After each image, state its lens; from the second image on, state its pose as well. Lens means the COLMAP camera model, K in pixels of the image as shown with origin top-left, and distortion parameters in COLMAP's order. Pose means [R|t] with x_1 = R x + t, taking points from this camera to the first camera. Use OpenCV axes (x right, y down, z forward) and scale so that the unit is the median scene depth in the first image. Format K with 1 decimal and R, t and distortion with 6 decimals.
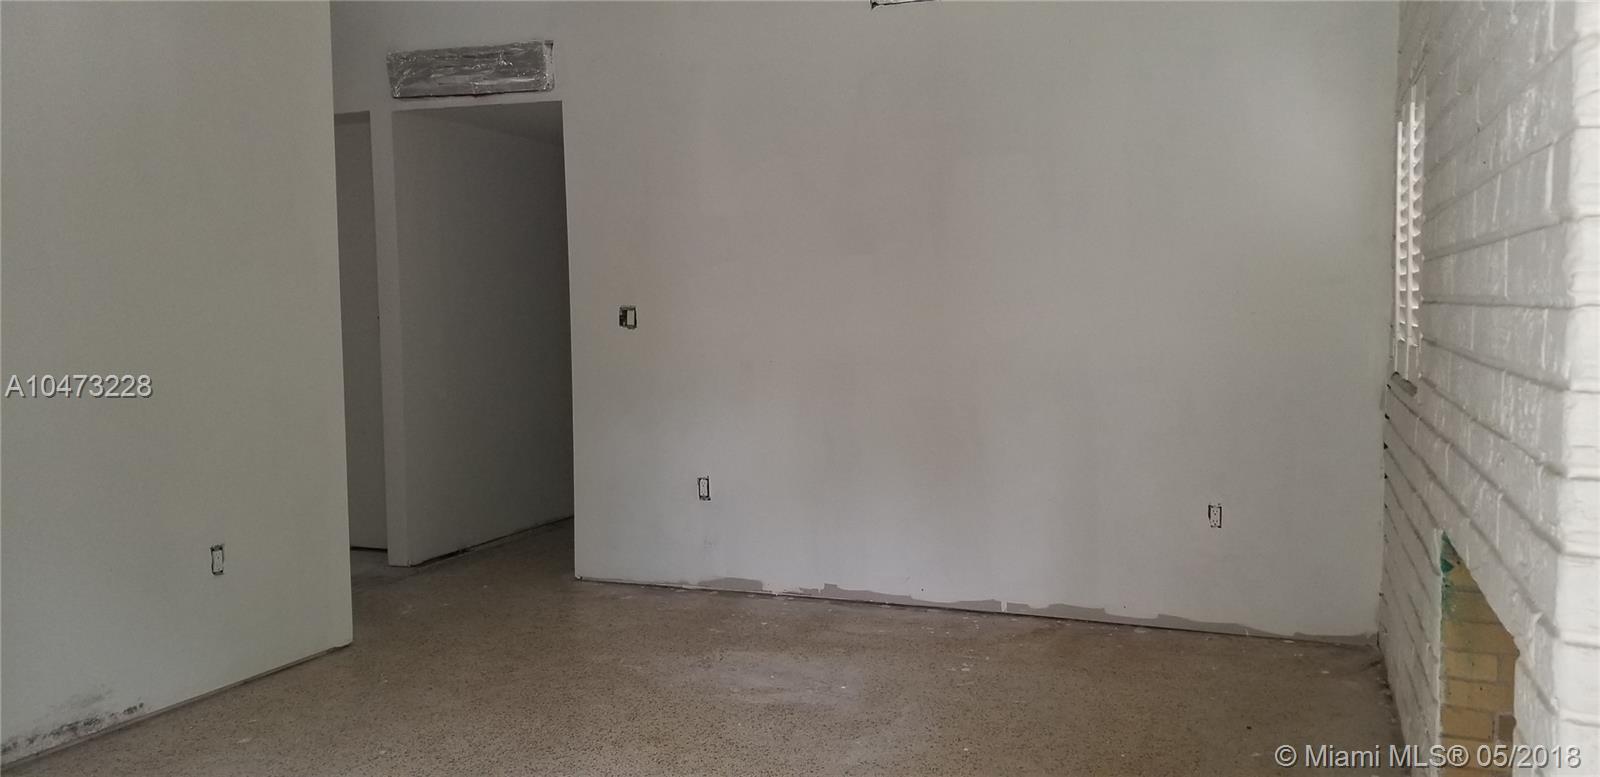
lens RADIAL K [[1240.5, 0, 805.9], [0, 1240.5, 379.7], [0, 0, 1]] dist [0.106305, -0.201907]
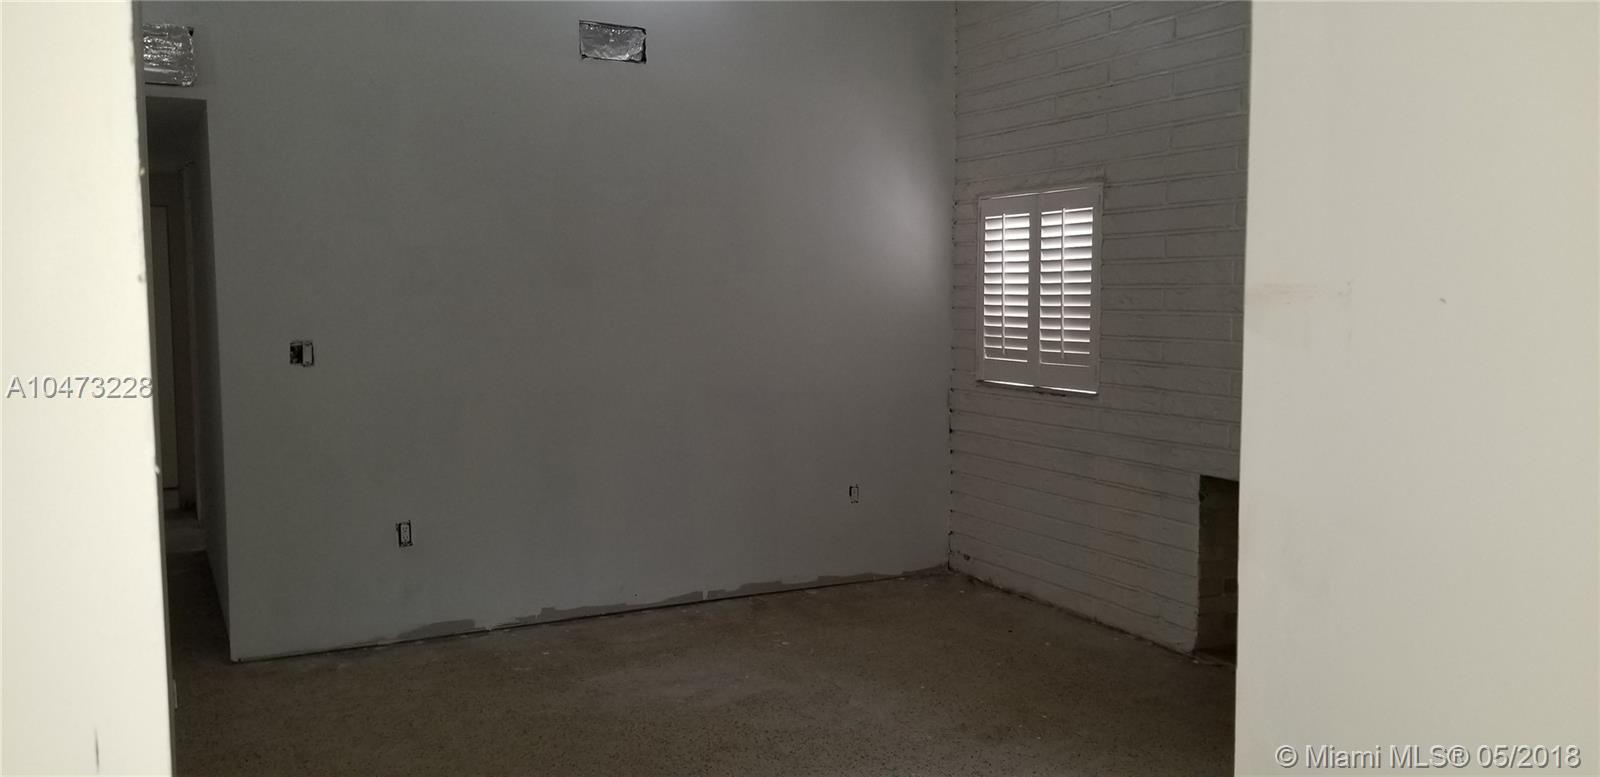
lens RADIAL K [[1240.5, 0, 805.9], [0, 1240.5, 379.7], [0, 0, 1]] dist [0.106305, -0.201907]
pose [[0.666031, -0.046400, 0.744479, -0.615322], [0.042919, 0.998794, 0.023854, -0.041097], [-0.744688, 0.016064, 0.667220, 0.148540]]
